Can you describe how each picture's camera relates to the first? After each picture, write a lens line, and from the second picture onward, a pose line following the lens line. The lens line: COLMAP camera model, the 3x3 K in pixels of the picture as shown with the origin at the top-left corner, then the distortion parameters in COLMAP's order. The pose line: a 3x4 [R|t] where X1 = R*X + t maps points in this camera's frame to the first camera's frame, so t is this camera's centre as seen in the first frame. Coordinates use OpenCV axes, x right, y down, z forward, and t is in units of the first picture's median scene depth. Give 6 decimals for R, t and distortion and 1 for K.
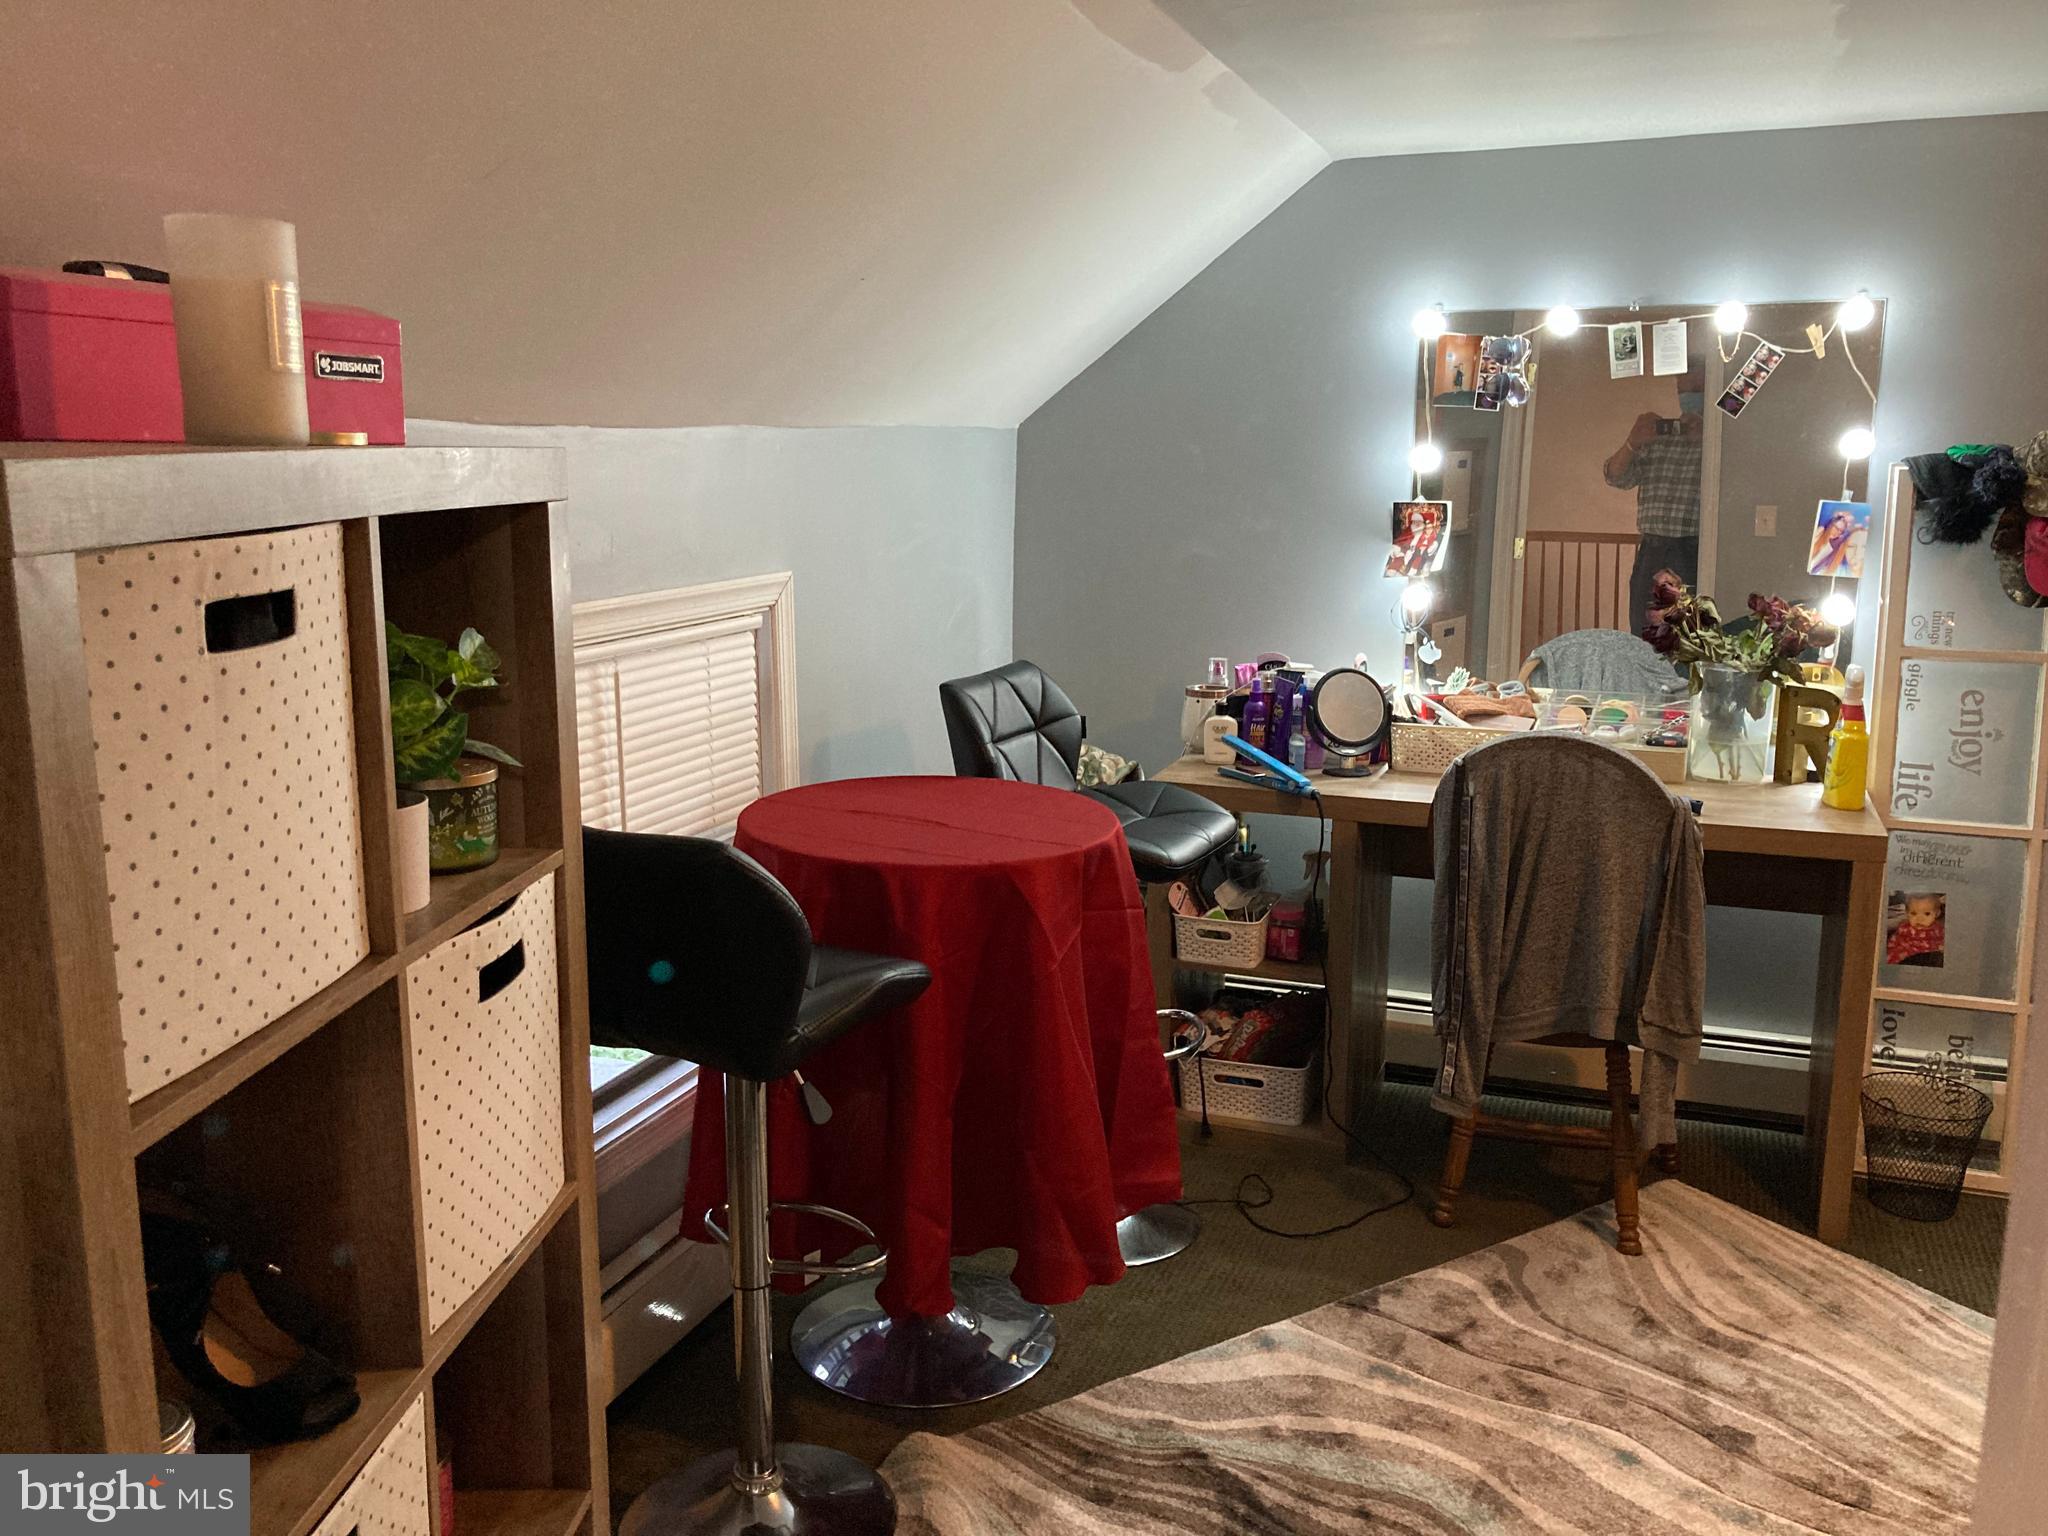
lens RADIAL K [[1704.8, 0, 1020.2], [0, 1704.8, 769.3], [0, 0, 1]] dist [0.051663, -0.012316]
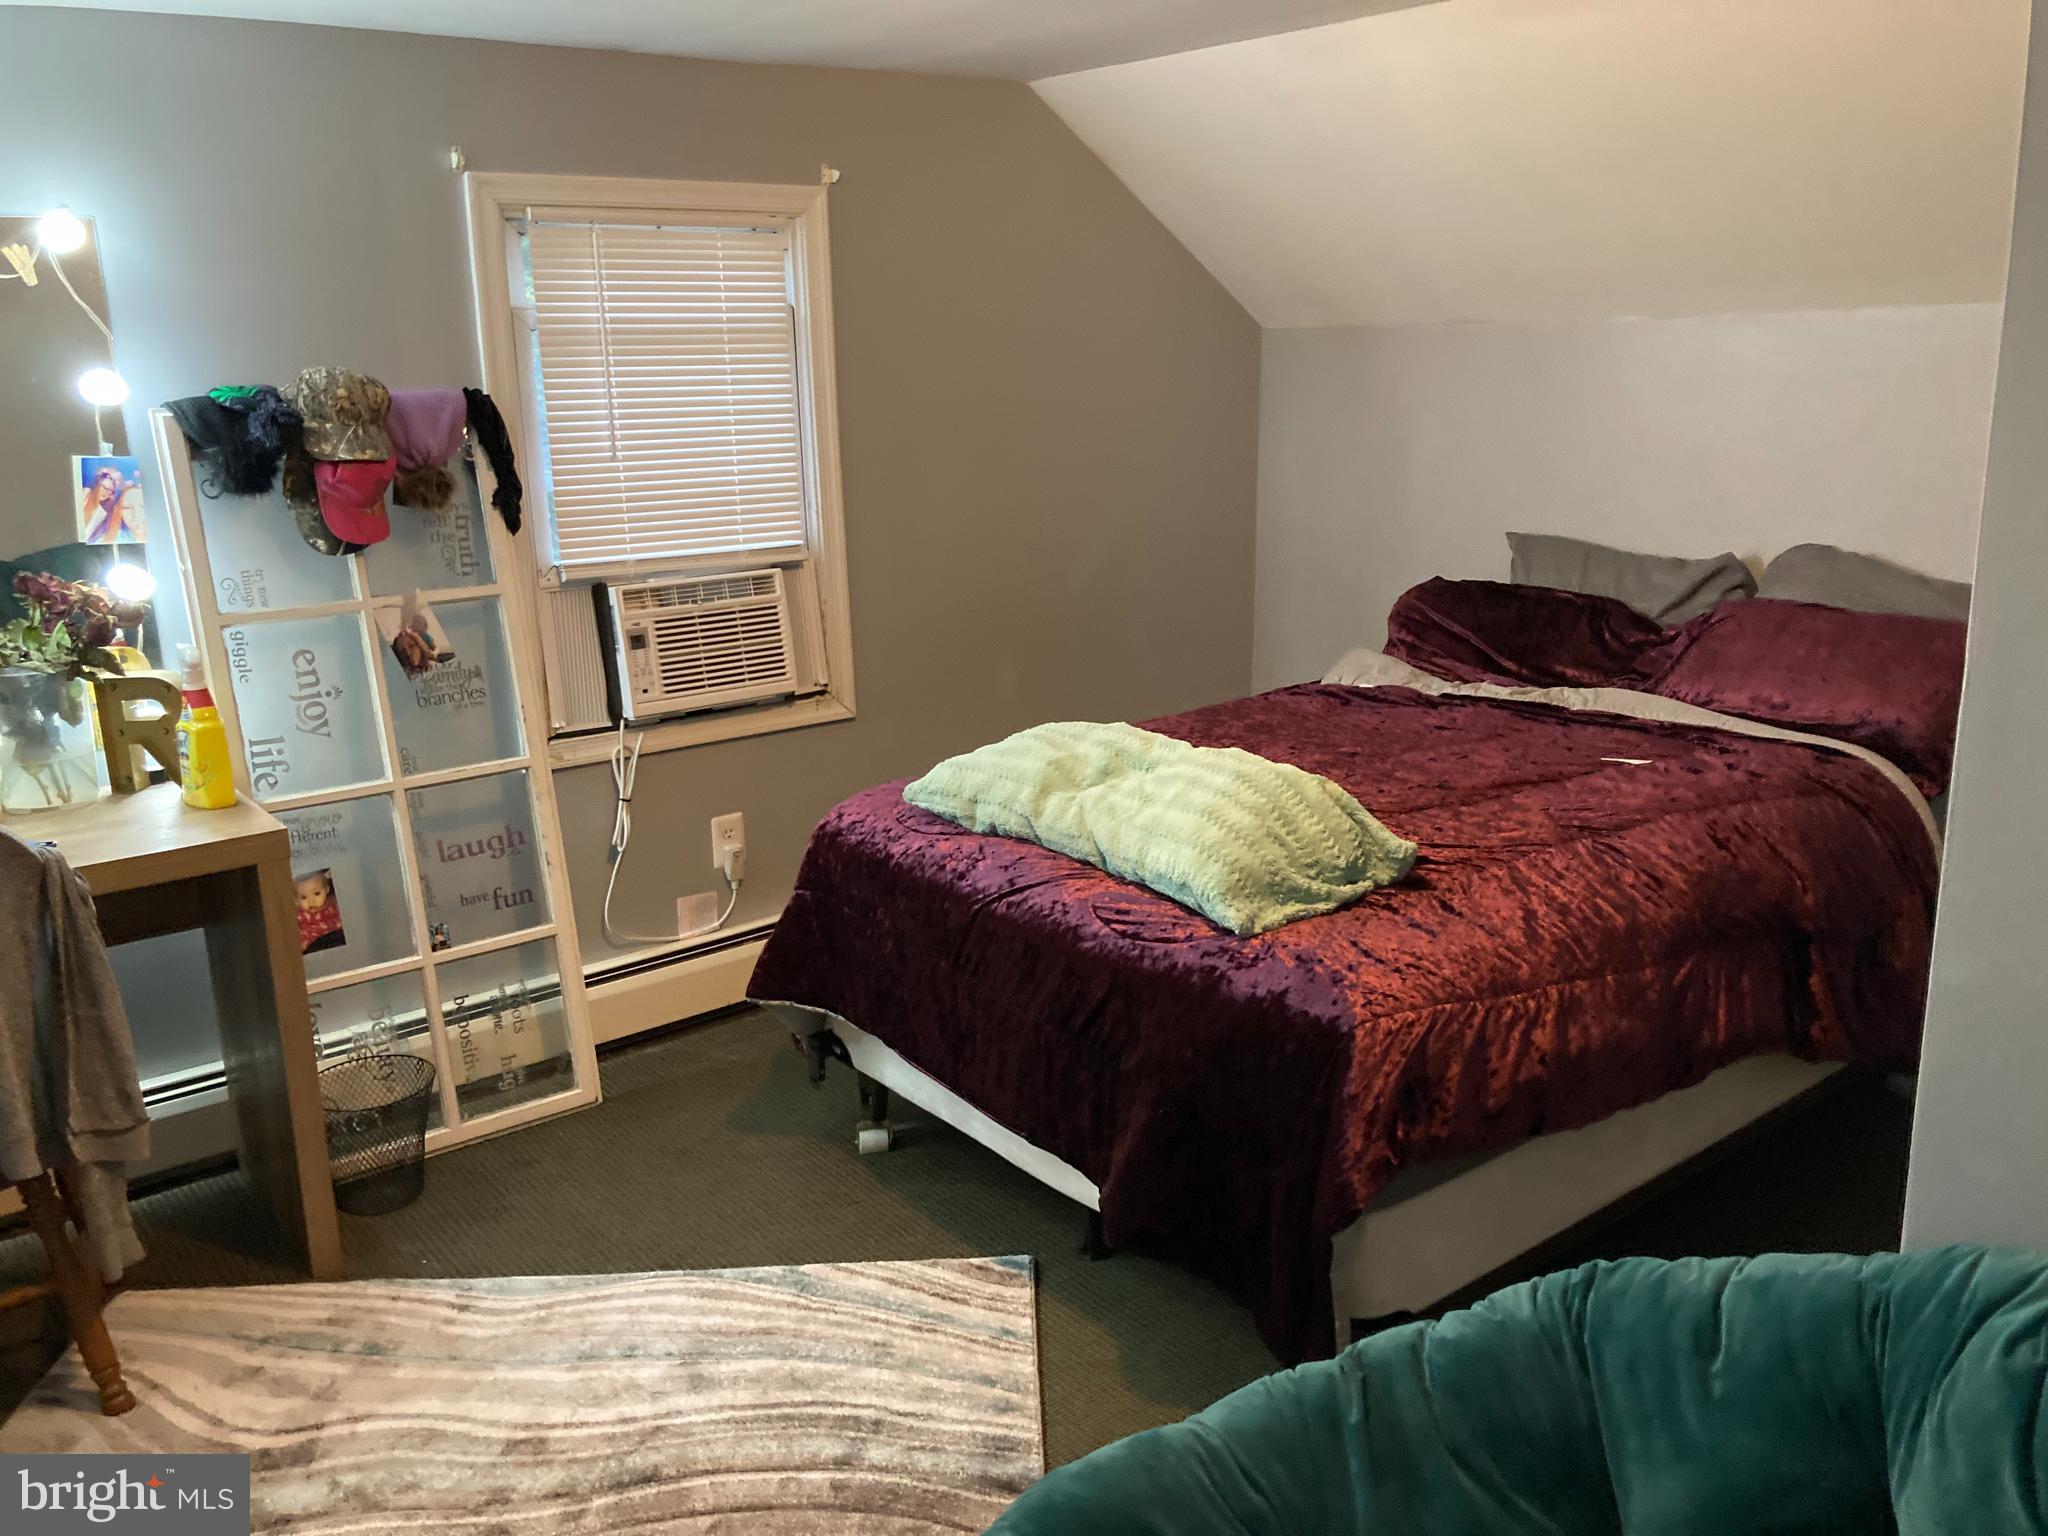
lens RADIAL K [[1661.1, 0, 1028.1], [0, 1661.1, 754.1], [0, 0, 1]] dist [0.059215, -0.074591]
pose [[0.501621, -0.219052, 0.836895, -0.020694], [0.192293, 0.971442, 0.139012, -0.041869], [-0.843446, 0.091198, 0.529417, 0.199452]]
